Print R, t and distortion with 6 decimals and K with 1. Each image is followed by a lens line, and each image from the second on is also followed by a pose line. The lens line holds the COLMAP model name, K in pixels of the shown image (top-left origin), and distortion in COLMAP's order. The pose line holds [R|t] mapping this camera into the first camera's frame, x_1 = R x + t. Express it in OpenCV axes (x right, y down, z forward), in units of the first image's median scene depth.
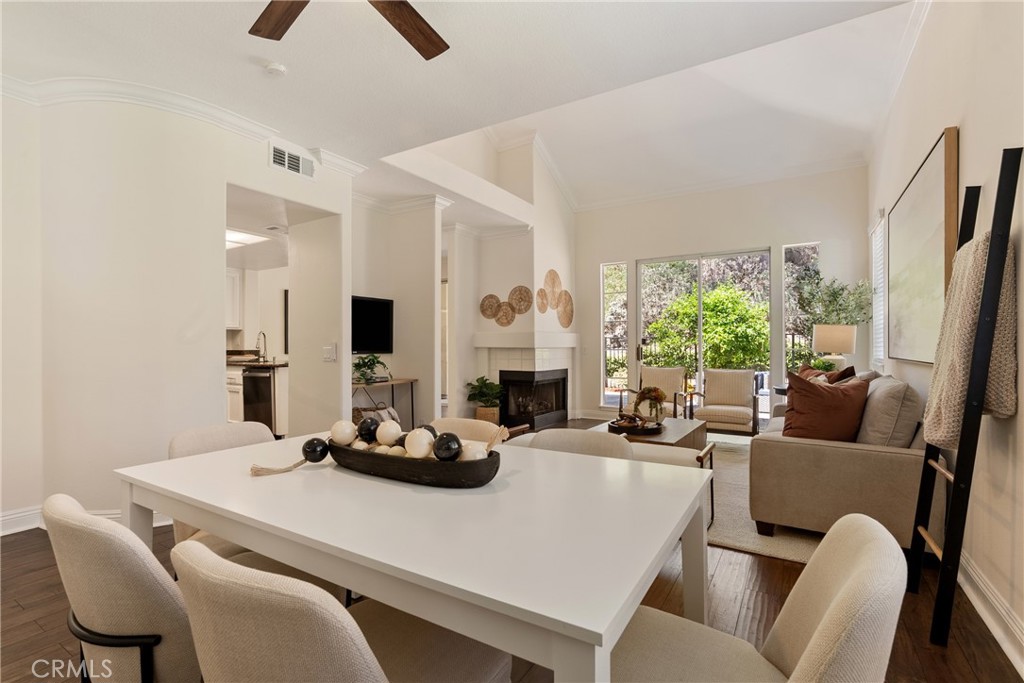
lens RADIAL K [[467.0, 0, 511.7], [0, 467.0, 343.3], [0, 0, 1]] dist [-0.015631, 0.000176]
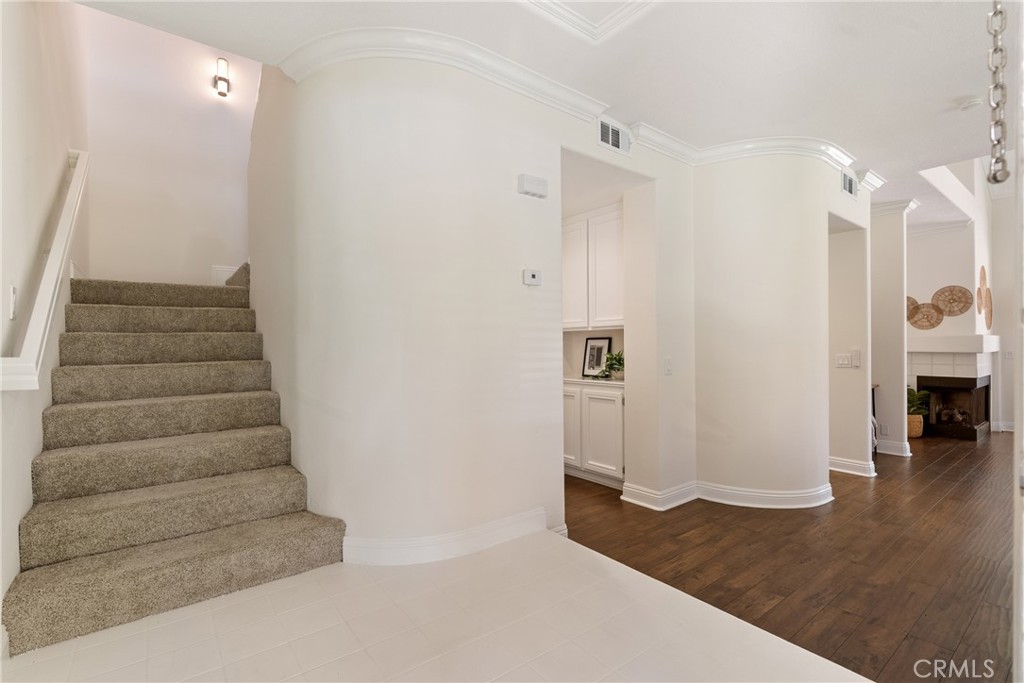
lens RADIAL K [[467.0, 0, 513.1], [0, 467.0, 345.5], [0, 0, 1]] dist [-0.015631, 0.000176]
pose [[0.937733, -0.011608, -0.347163, -0.481083], [0.013166, 0.999911, 0.002130, -0.017533], [0.347108, -0.006568, 0.937802, -0.161998]]
